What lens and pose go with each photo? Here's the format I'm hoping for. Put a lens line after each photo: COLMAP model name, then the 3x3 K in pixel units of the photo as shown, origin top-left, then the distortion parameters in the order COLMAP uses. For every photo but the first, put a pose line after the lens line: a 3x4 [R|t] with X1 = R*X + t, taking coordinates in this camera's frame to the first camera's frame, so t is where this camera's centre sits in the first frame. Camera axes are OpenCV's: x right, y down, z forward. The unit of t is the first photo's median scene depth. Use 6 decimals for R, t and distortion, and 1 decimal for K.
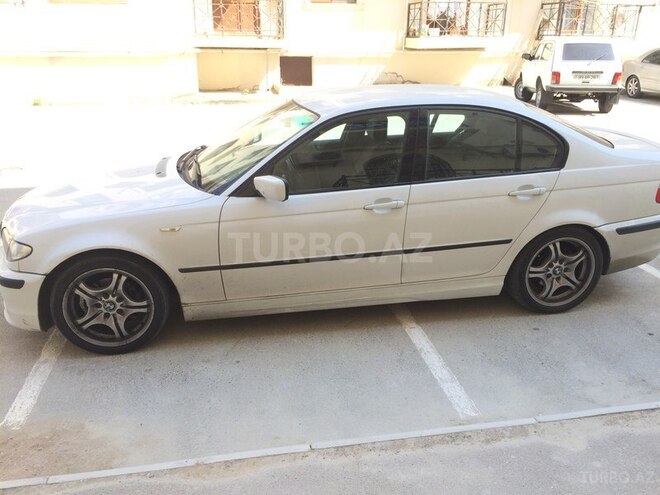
lens RADIAL K [[570.1, 0, 324.7], [0, 570.1, 244.2], [0, 0, 1]] dist [0.086219, -0.116876]
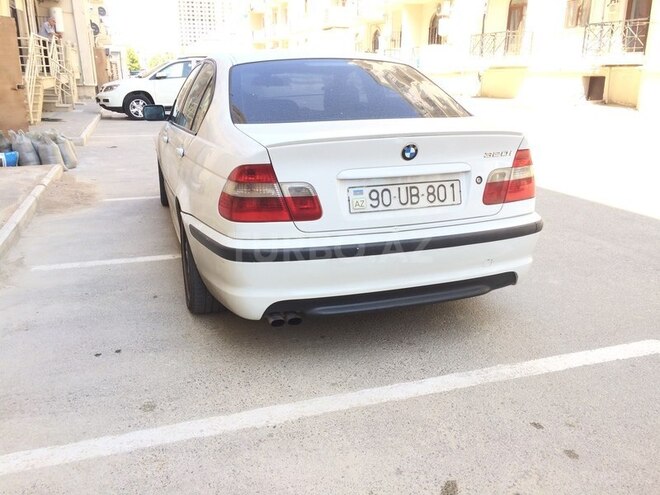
lens RADIAL K [[570.1, 0, 324.7], [0, 570.1, 244.2], [0, 0, 1]] dist [0.086219, -0.116876]
pose [[0.140283, 0.292056, -0.946057, 1.433130], [-0.346821, 0.909463, 0.229331, -0.270921], [0.927381, 0.295941, 0.228873, 1.157217]]
